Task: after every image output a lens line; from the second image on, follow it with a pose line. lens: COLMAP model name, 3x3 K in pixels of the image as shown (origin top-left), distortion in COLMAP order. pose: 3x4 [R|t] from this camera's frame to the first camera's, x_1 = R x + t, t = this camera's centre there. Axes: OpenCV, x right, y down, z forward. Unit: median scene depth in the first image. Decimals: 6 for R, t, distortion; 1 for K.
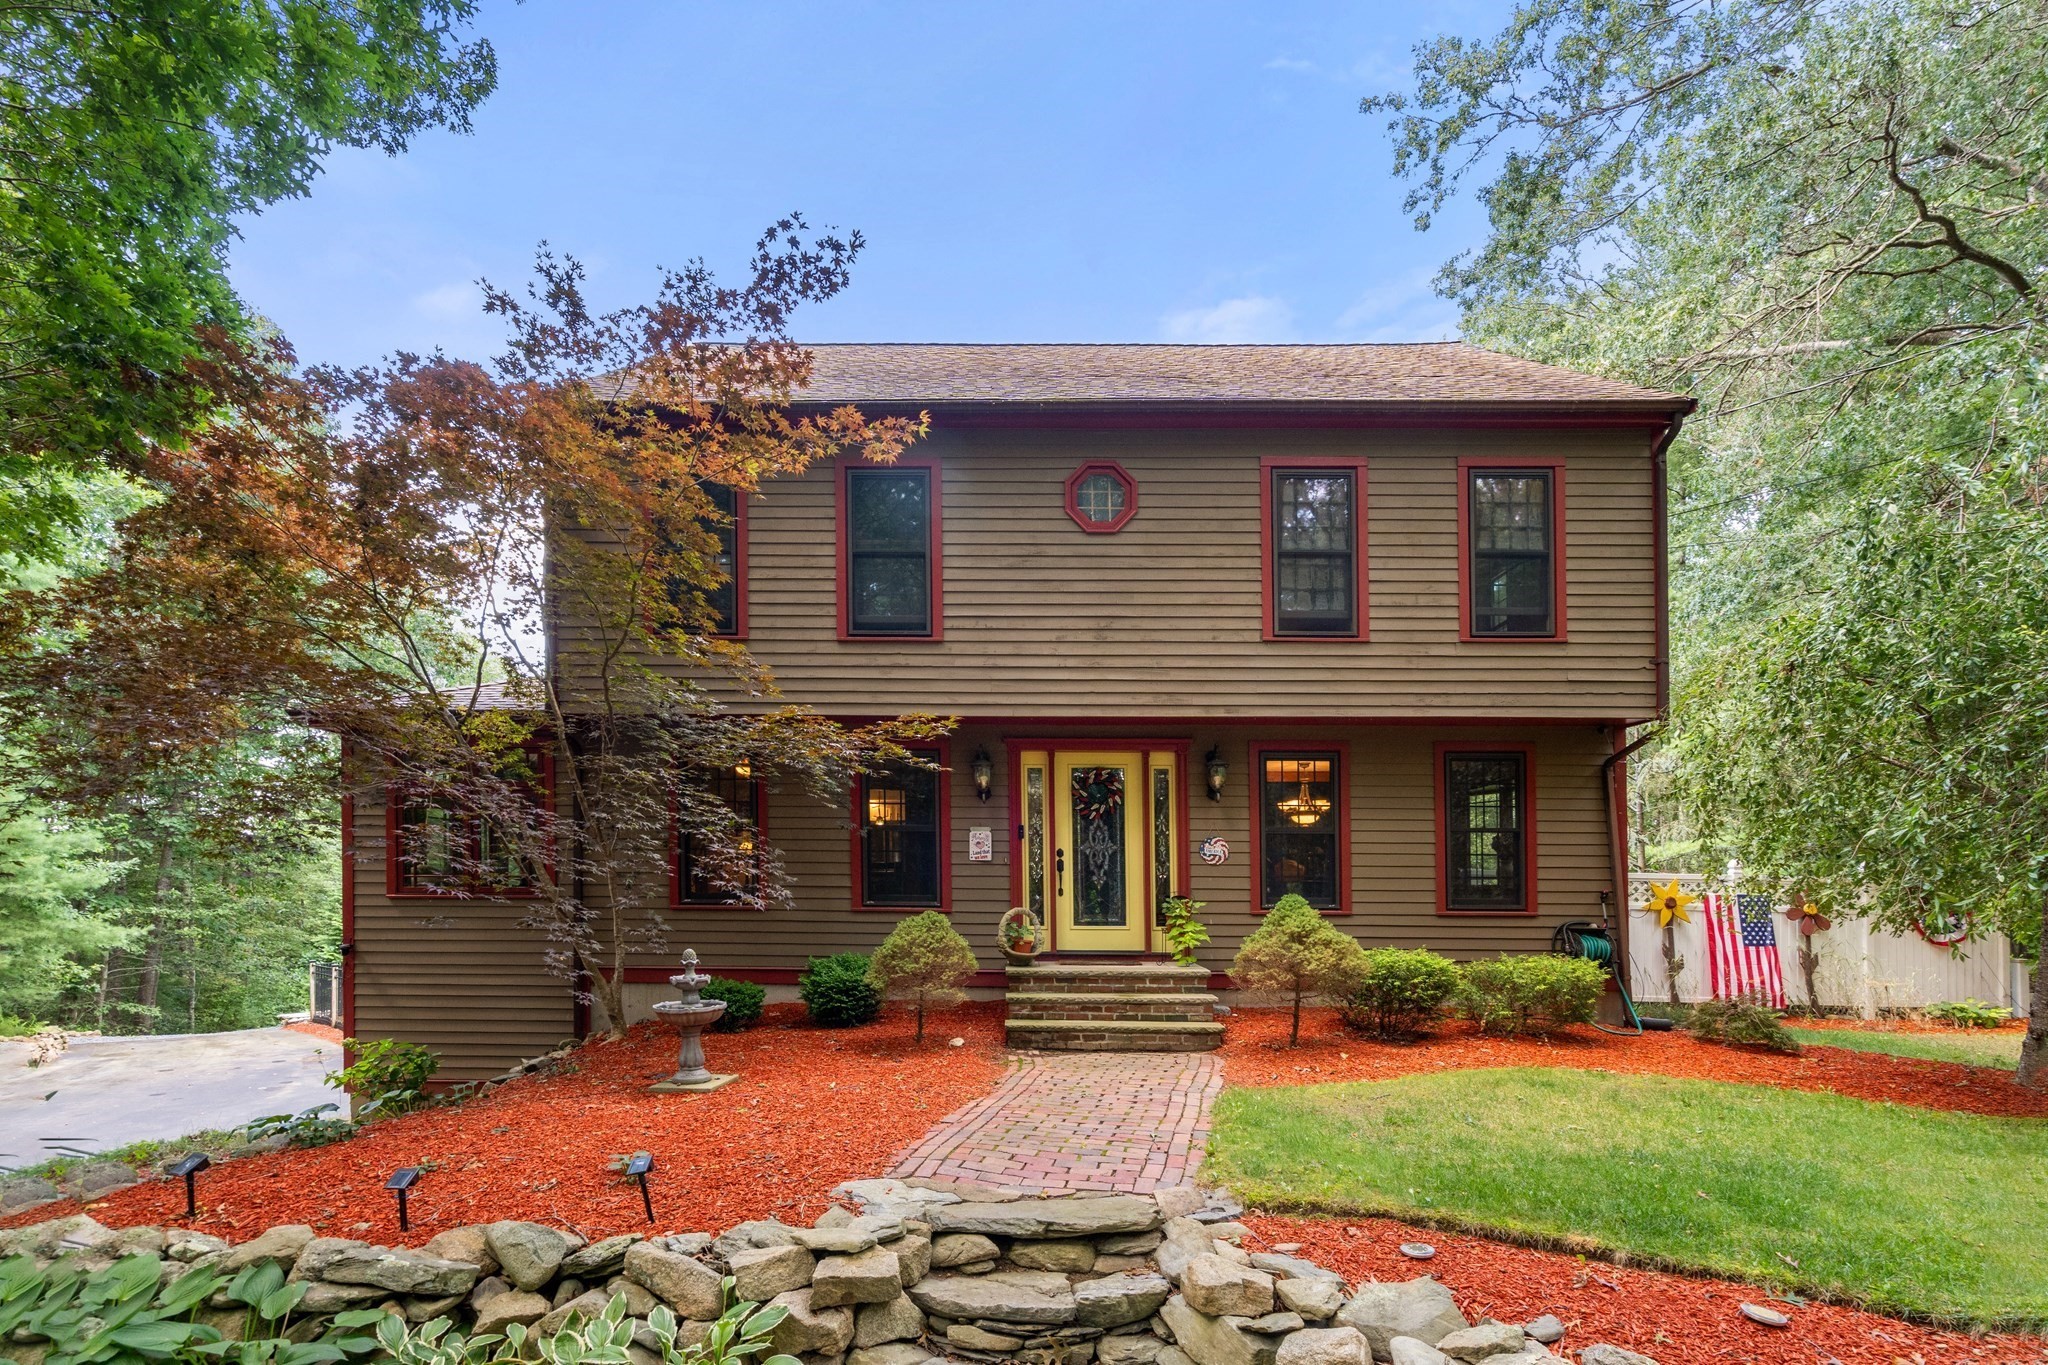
lens RADIAL K [[903.1, 0, 1023.2], [0, 903.1, 696.7], [0, 0, 1]] dist [-0.003092, 0.000526]
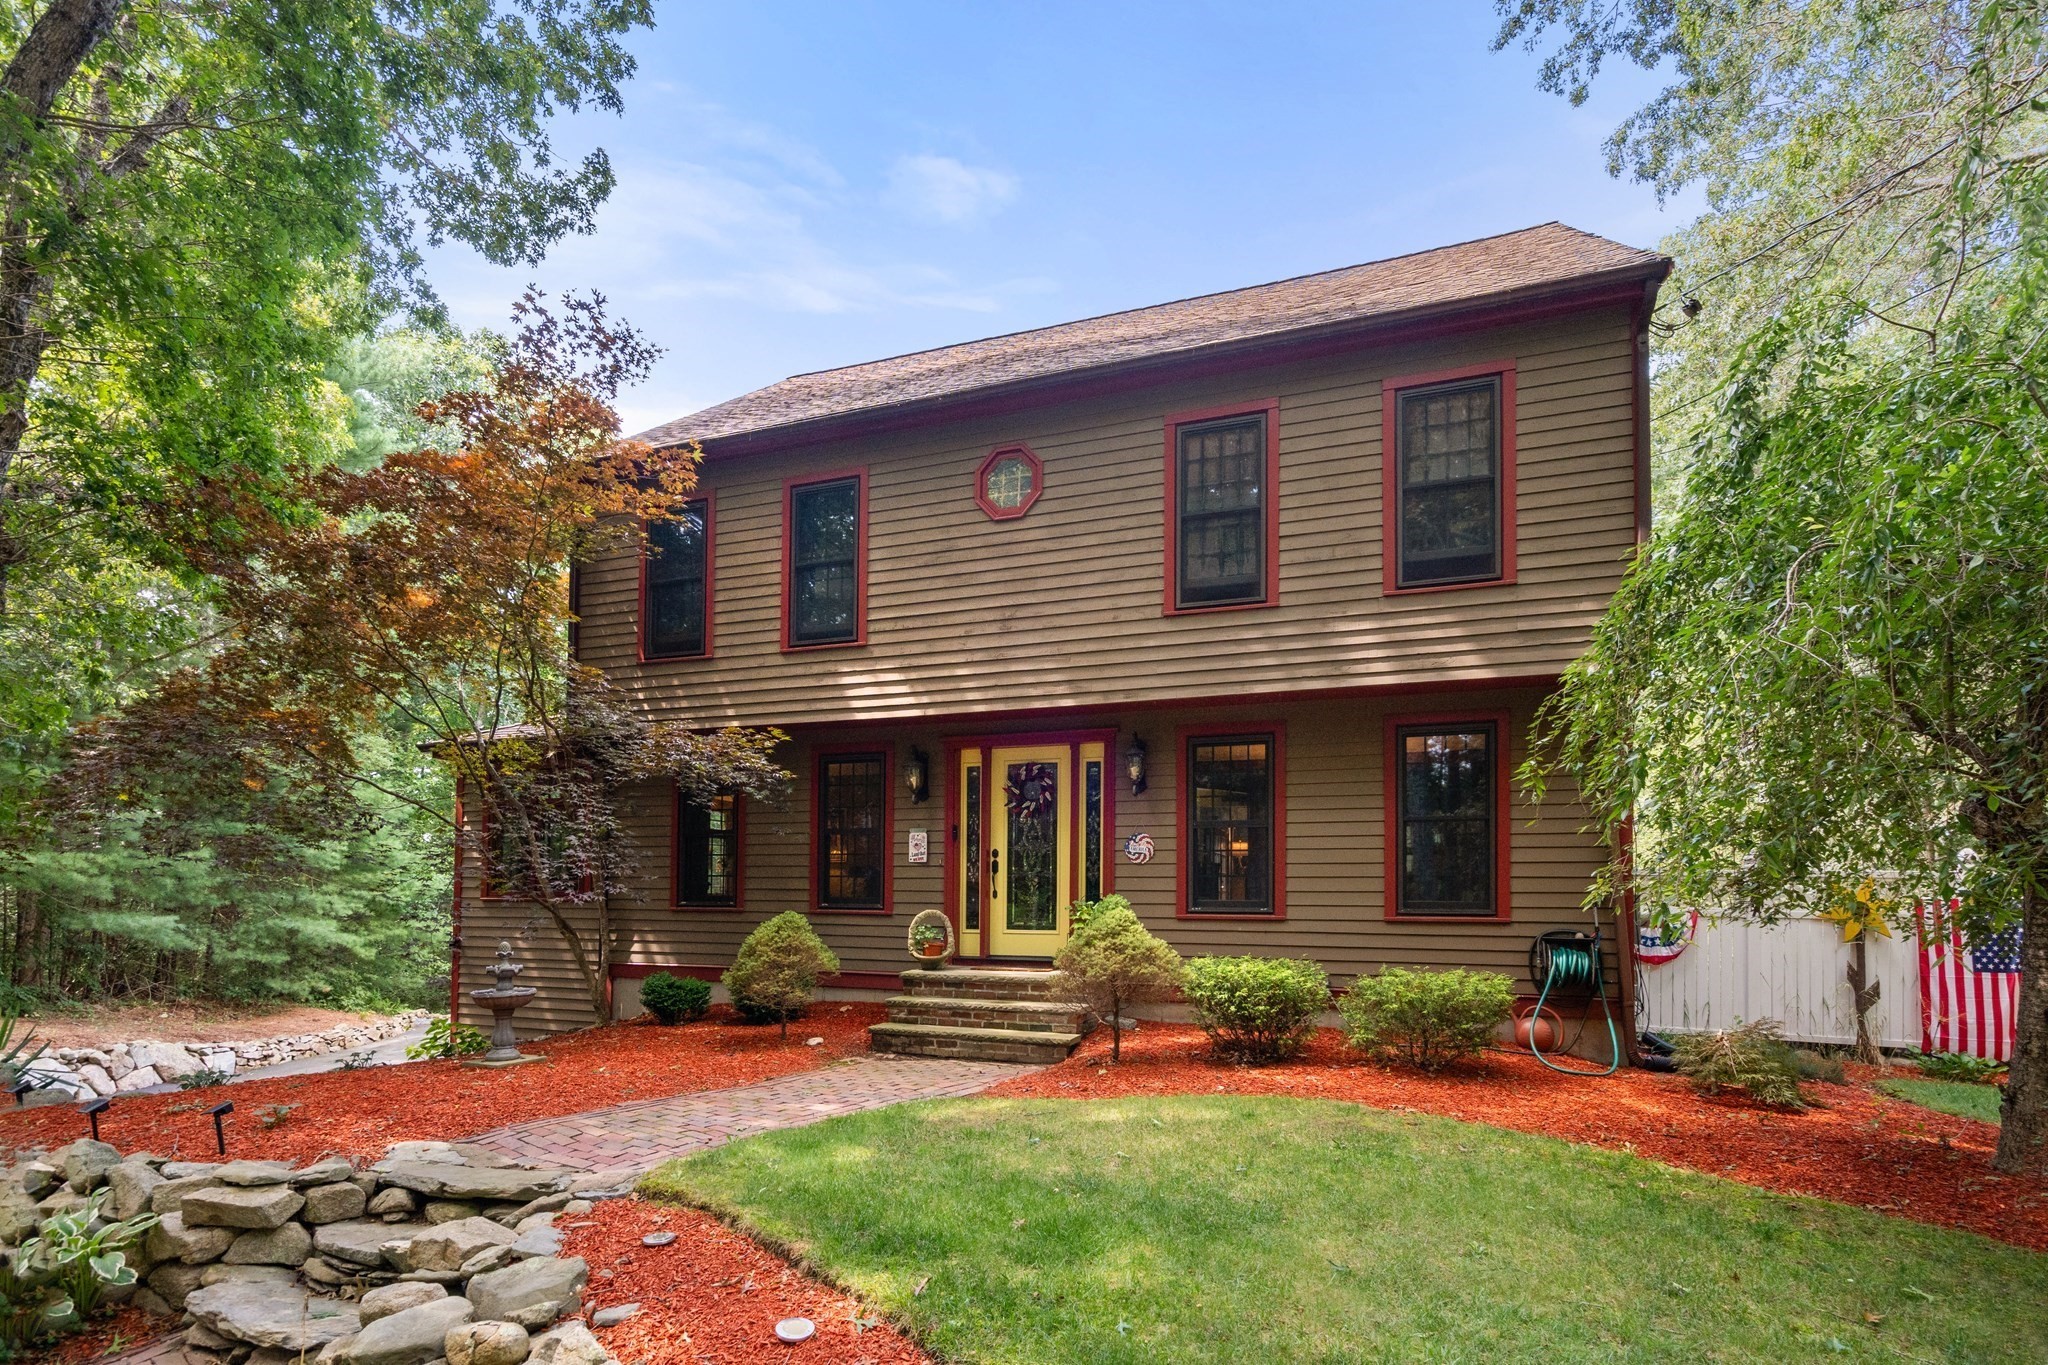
lens RADIAL K [[961.4, 0, 1022.9], [0, 961.4, 671.3], [0, 0, 1]] dist [0.001121, -0.000114]
pose [[0.945802, -0.074629, -0.316051, 0.430045], [0.067550, 0.997160, -0.033310, 0.016018], [0.317639, 0.010155, 0.948157, 0.036989]]
